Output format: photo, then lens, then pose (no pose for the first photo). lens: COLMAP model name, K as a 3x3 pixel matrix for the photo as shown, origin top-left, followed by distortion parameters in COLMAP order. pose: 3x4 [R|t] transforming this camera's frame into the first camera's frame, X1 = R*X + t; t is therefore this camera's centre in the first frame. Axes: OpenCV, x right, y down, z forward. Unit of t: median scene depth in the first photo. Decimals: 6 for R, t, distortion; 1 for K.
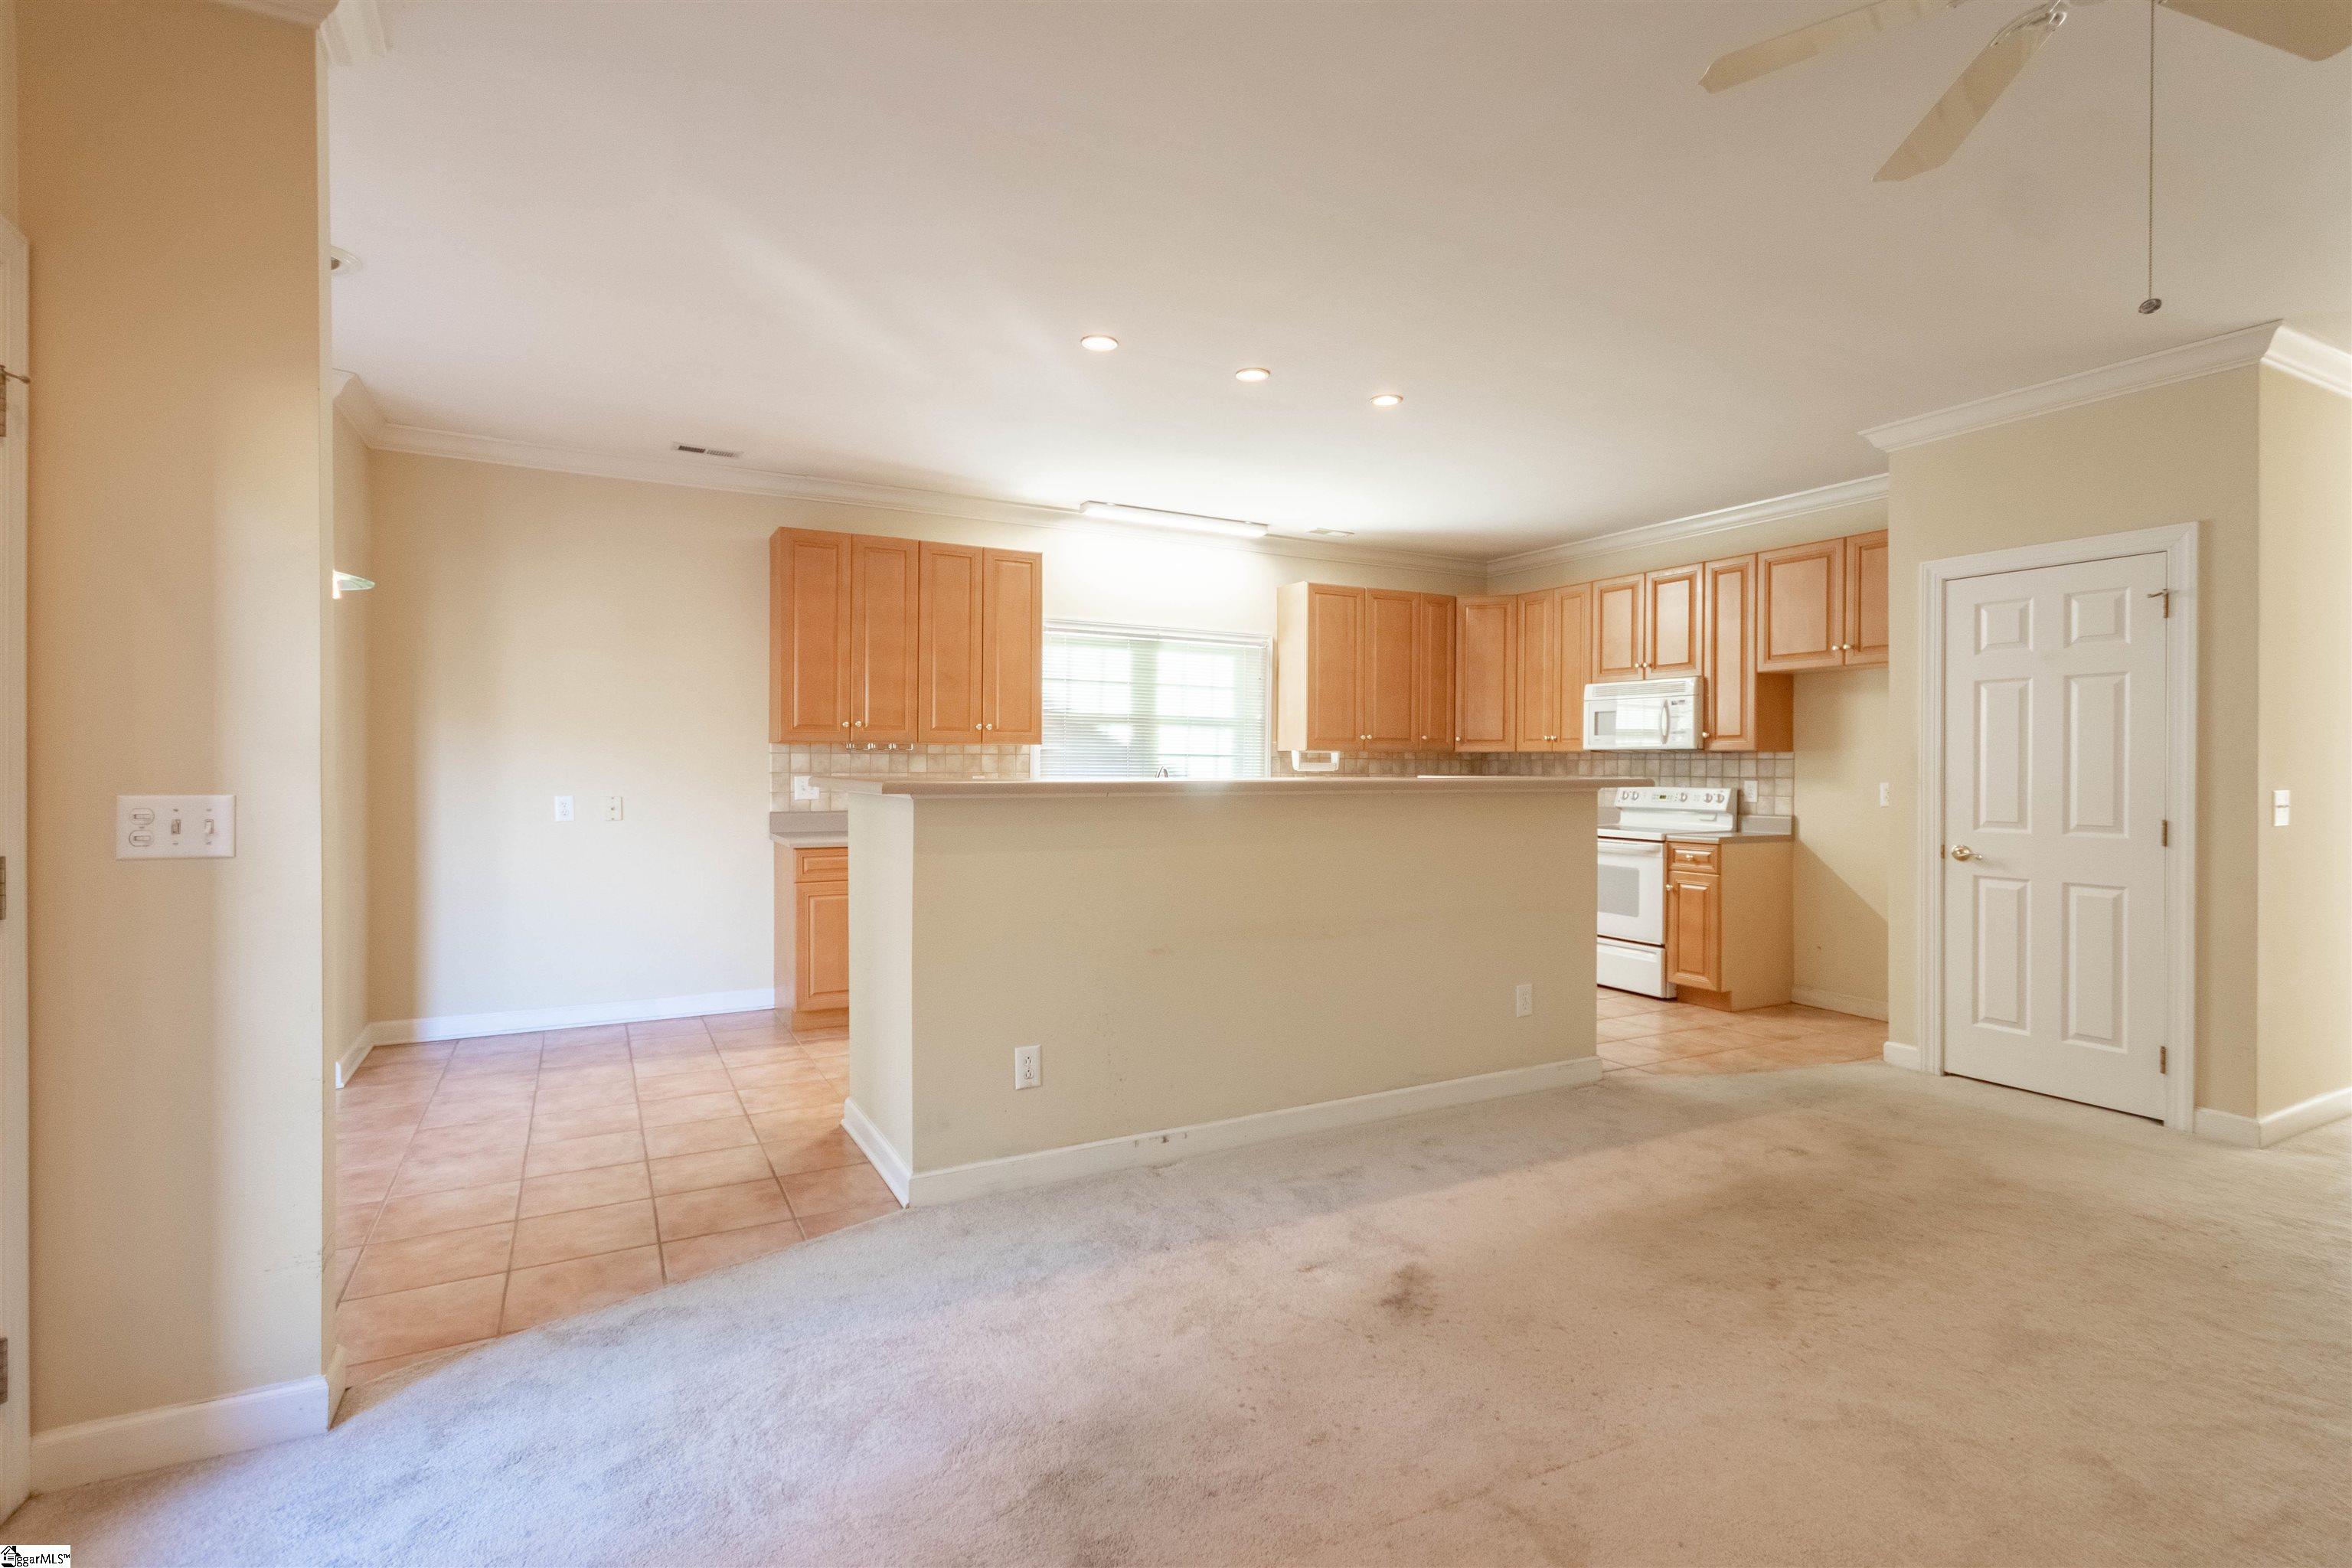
lens RADIAL K [[1082.7, 0, 1169.8], [0, 1082.7, 777.5], [0, 0, 1]] dist [0.000307, 0.000036]
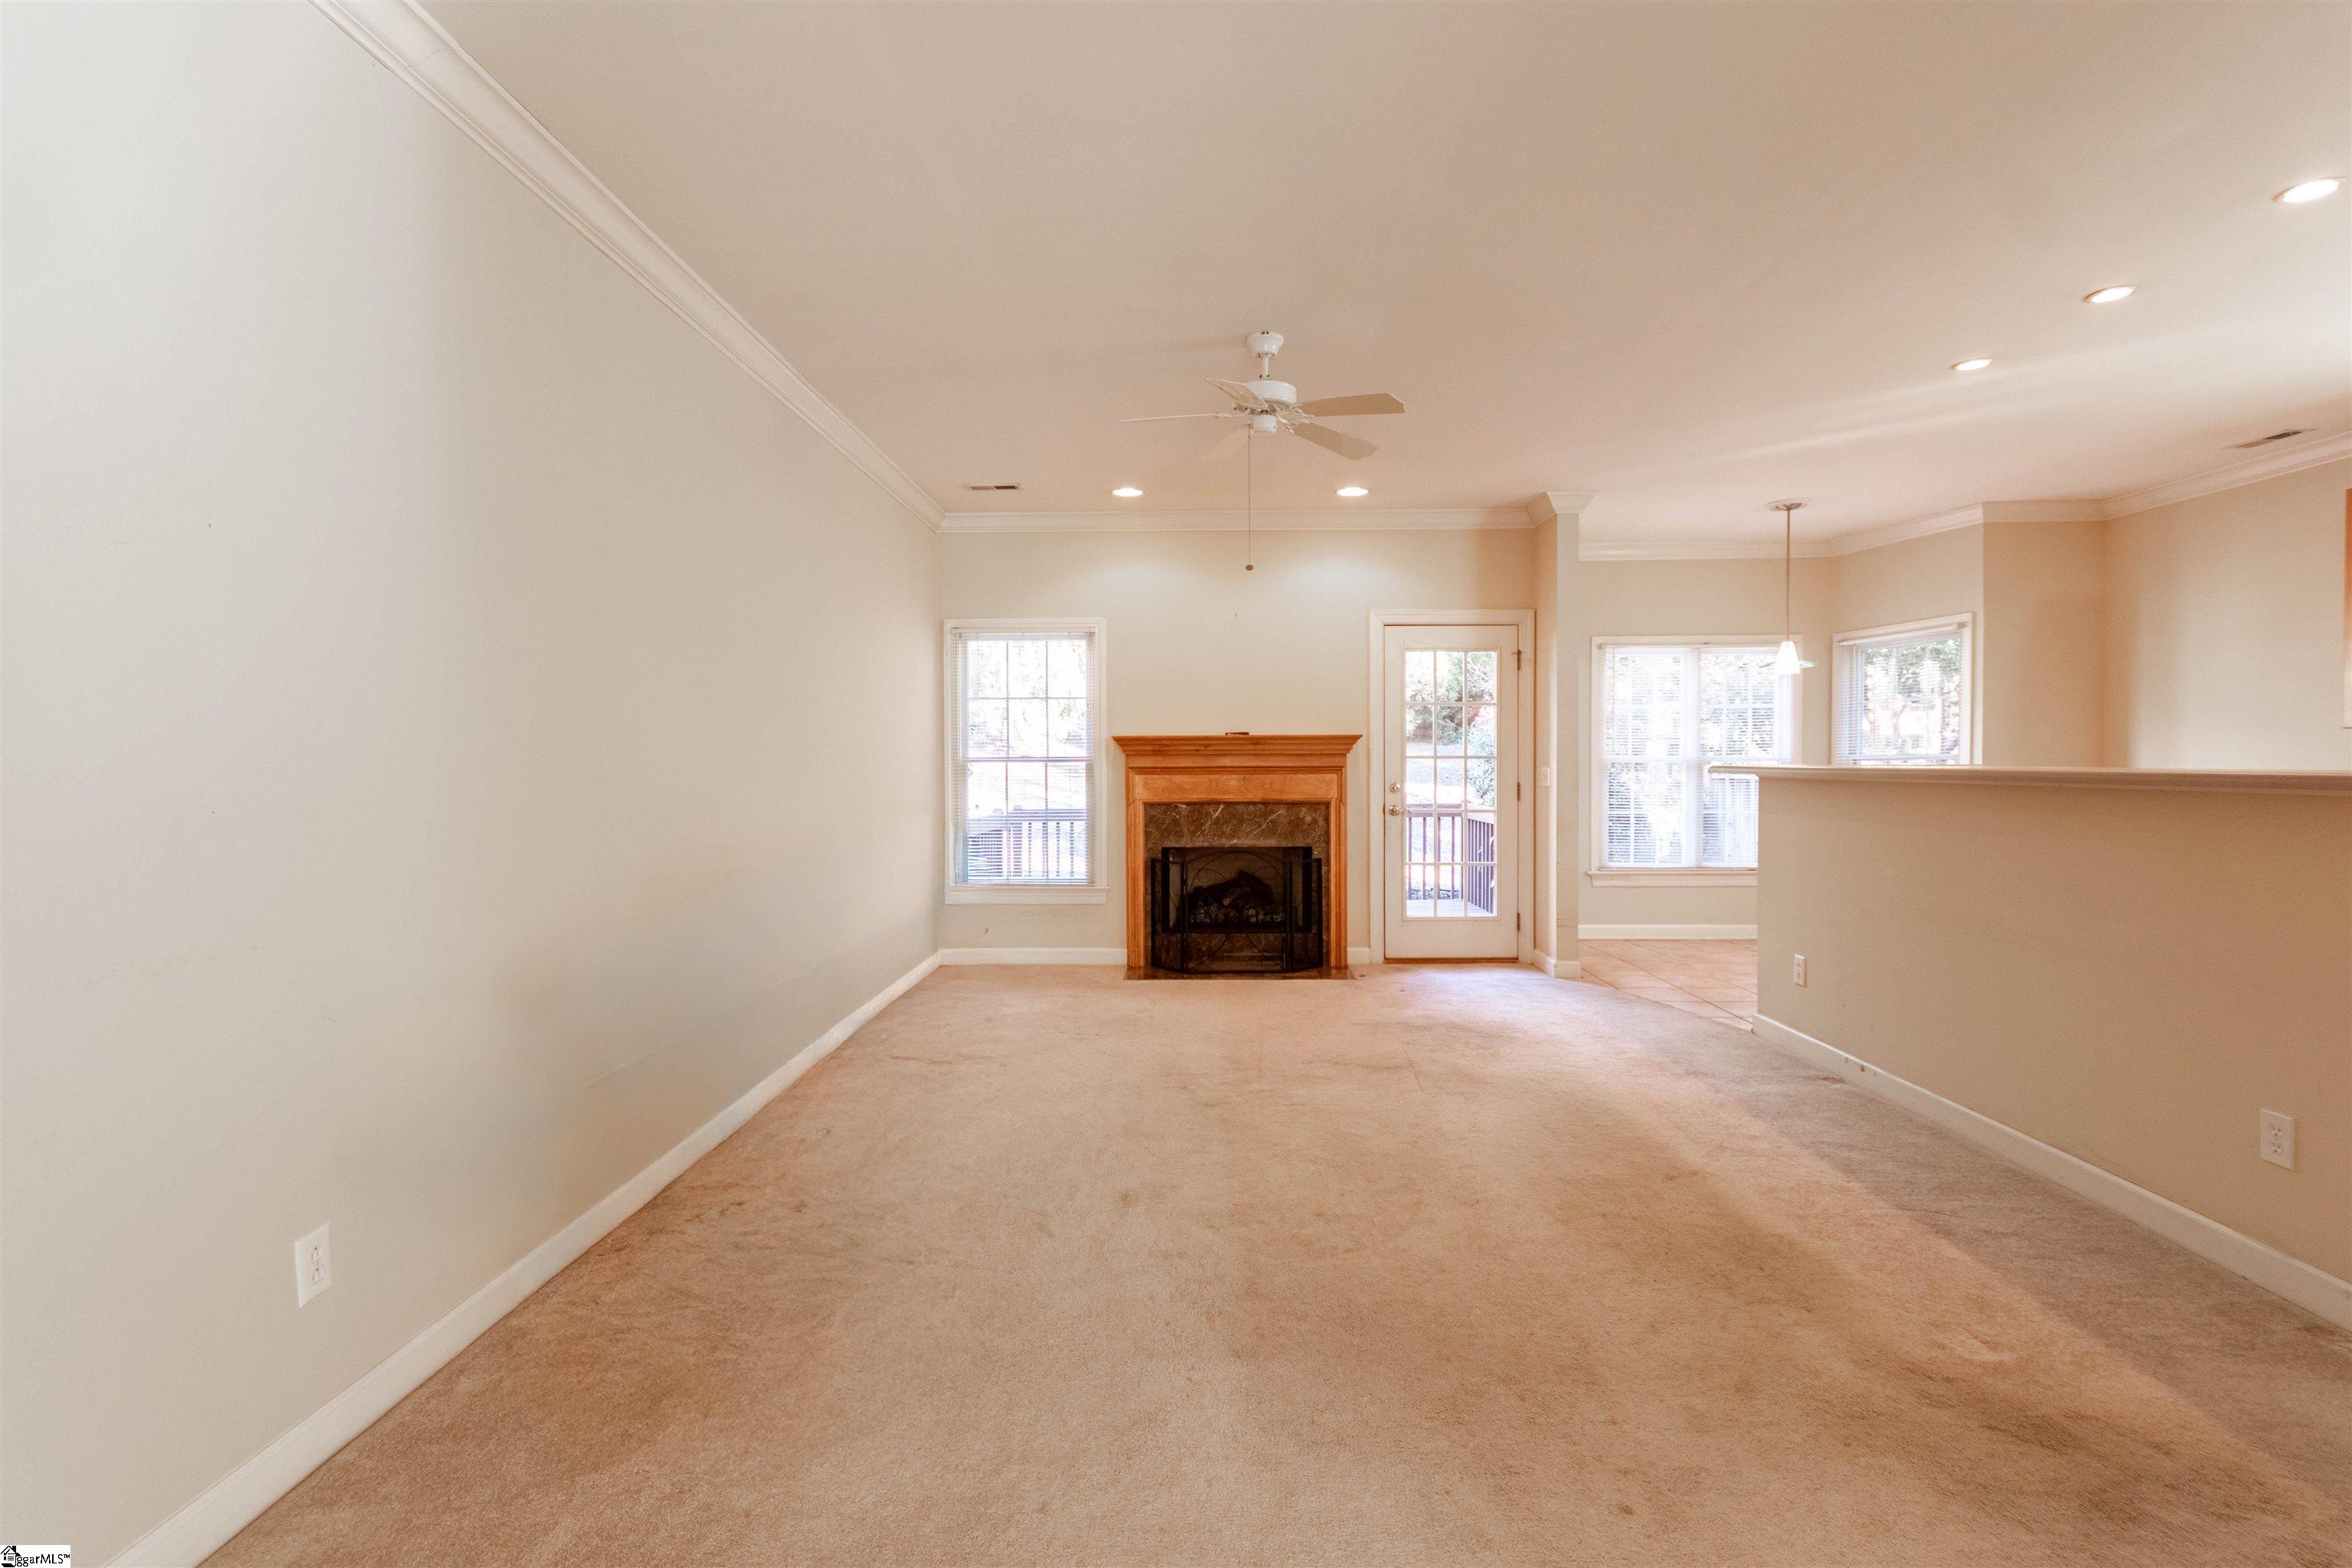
lens RADIAL K [[1090.4, 0, 1176.0], [0, 1090.4, 784.0], [0, 0, 1]] dist [0.002064, 0.000280]
pose [[-0.489769, 0.018024, -0.871666, 0.782708], [-0.007899, 0.999654, 0.025108, -0.001163], [0.871817, 0.019182, -0.489457, 0.515107]]
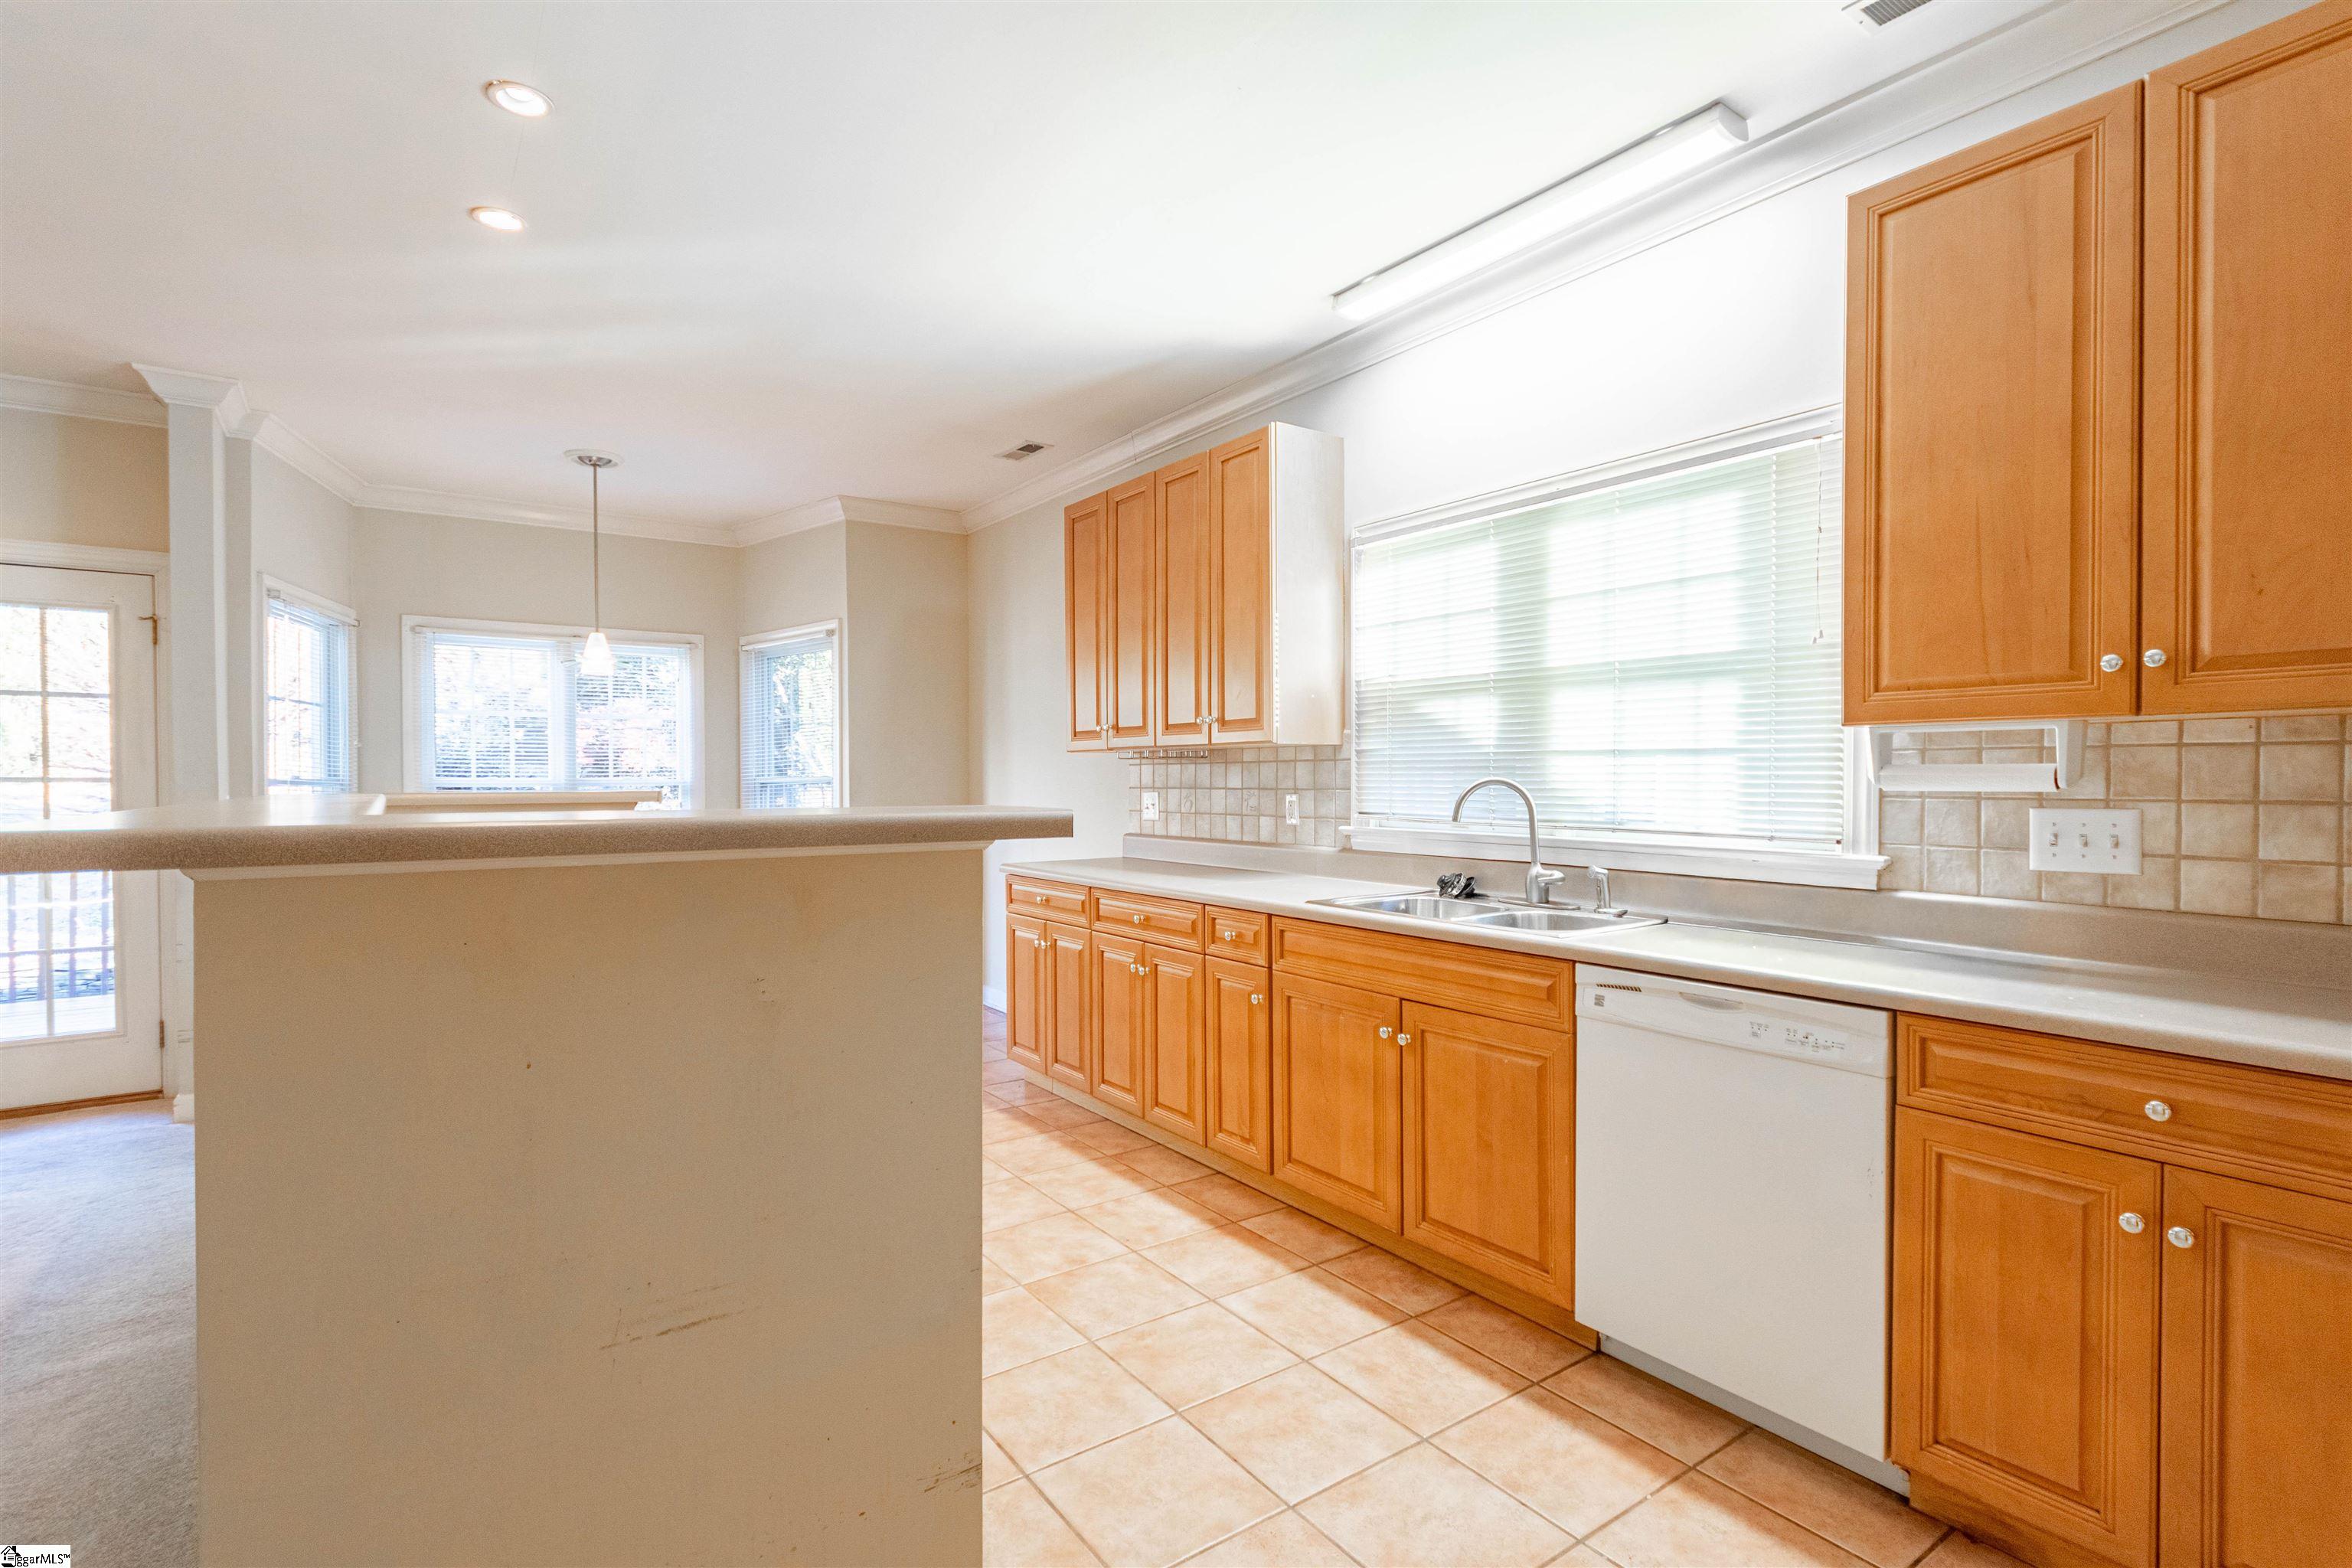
lens RADIAL K [[1106.9, 0, 1172.2], [0, 1106.9, 793.0], [0, 0, 1]] dist [0.001486, -0.000132]
pose [[0.128626, 0.009236, -0.991650, 0.465649], [-0.009792, 0.999920, 0.008042, -0.006861], [0.991645, 0.008676, 0.128706, 0.832730]]
